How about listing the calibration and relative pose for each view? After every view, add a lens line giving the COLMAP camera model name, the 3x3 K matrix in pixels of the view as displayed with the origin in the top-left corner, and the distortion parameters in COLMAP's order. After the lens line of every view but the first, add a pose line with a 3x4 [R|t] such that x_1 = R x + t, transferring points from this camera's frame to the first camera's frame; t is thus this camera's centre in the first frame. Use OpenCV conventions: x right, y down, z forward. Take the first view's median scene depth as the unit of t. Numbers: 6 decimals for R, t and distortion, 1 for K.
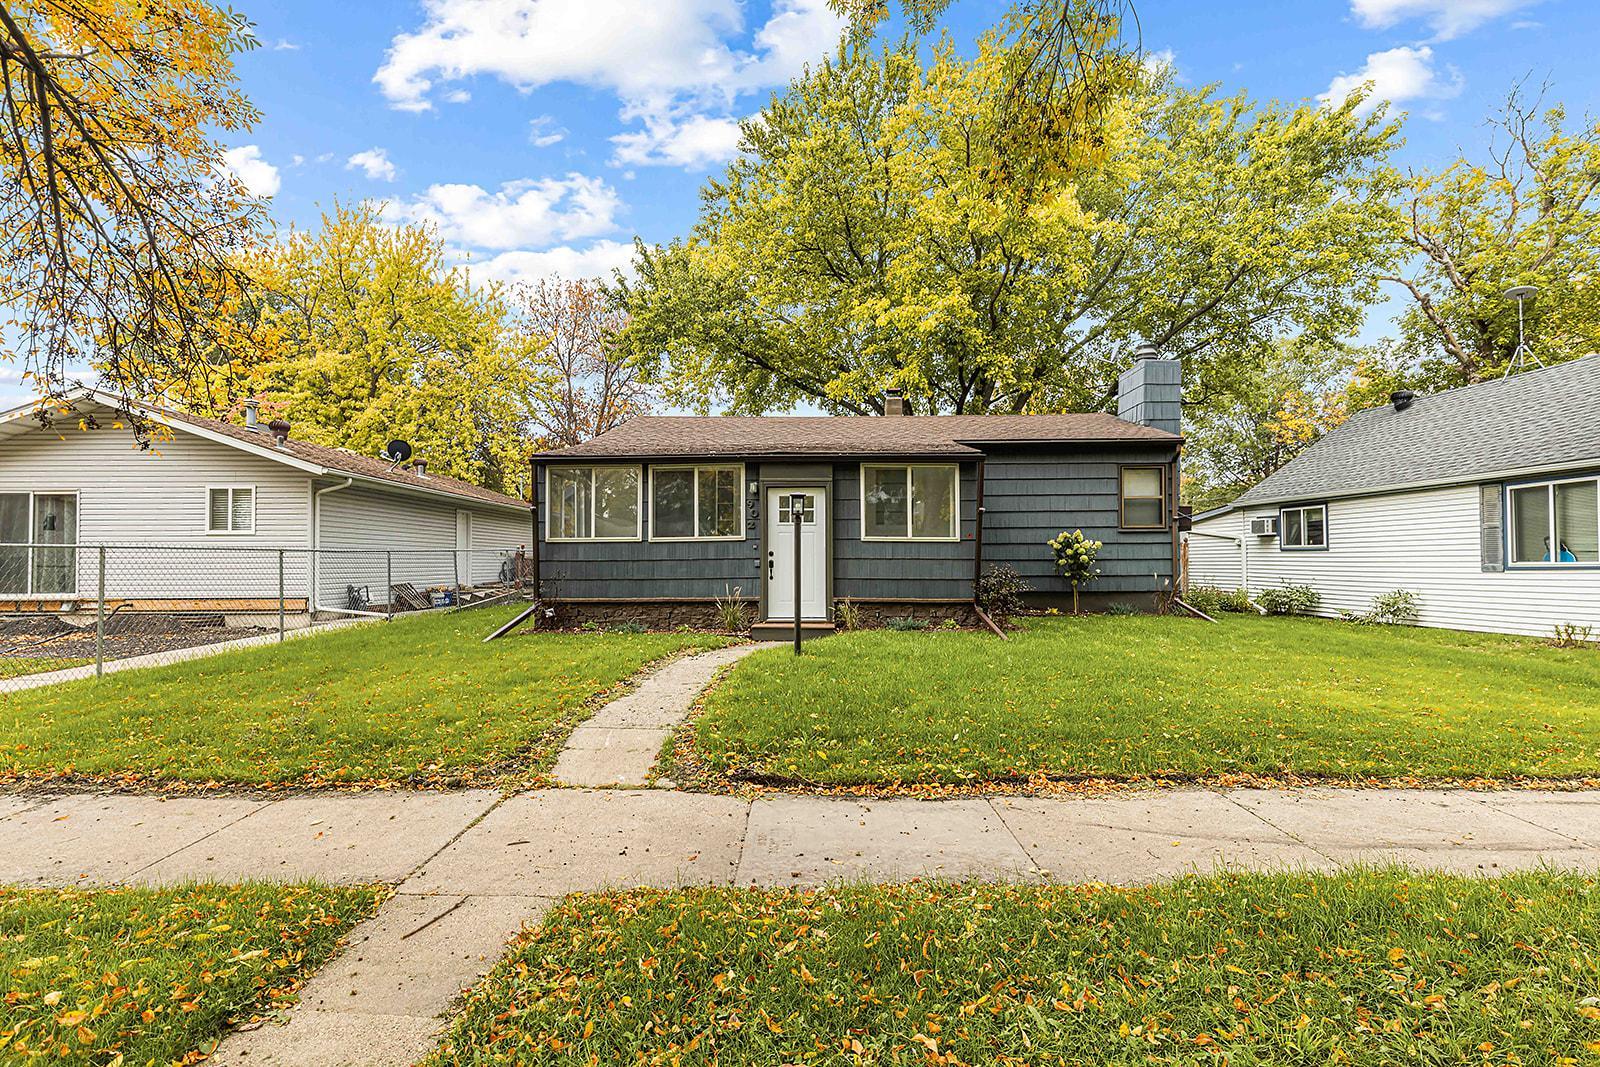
lens RADIAL K [[730.4, 0, 799.7], [0, 730.4, 542.0], [0, 0, 1]] dist [0.005908, -0.001492]
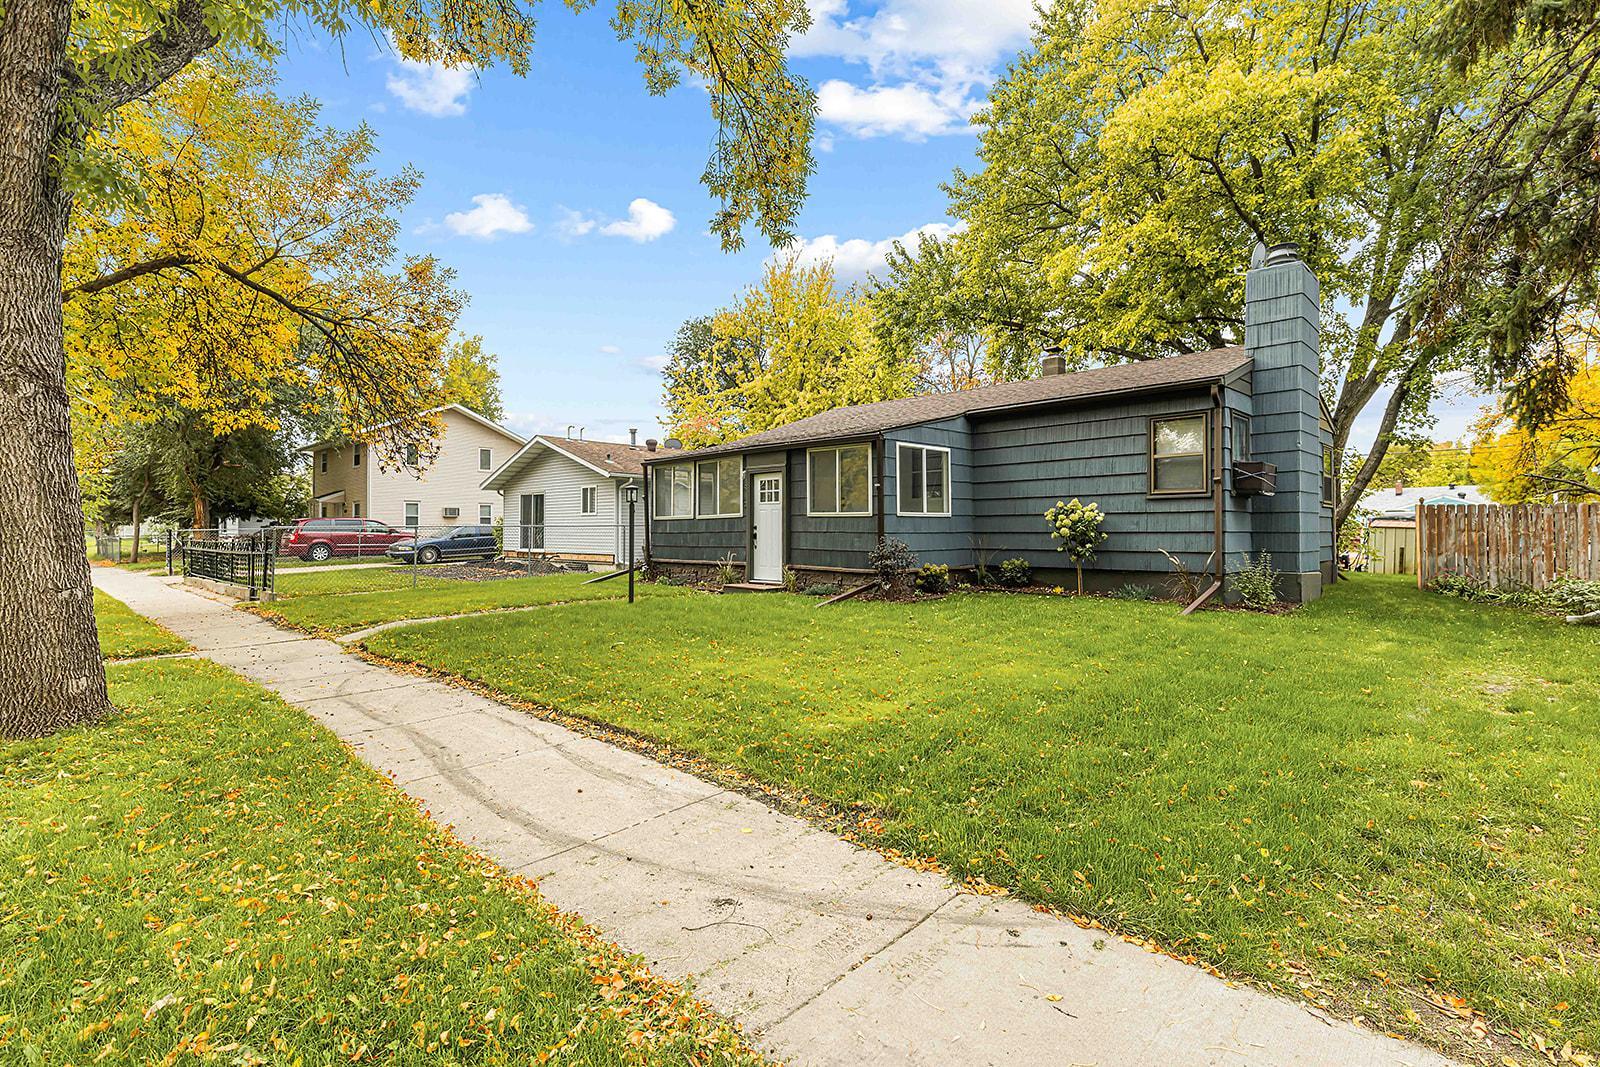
lens RADIAL K [[730.4, 0, 800.0], [0, 730.4, 530.0], [0, 0, 1]] dist [0.005908, -0.001492]
pose [[0.725820, 0.000698, -0.687884, 0.859082], [0.020311, 0.999542, 0.022446, -0.006140], [0.687584, -0.030264, 0.725474, 0.152456]]
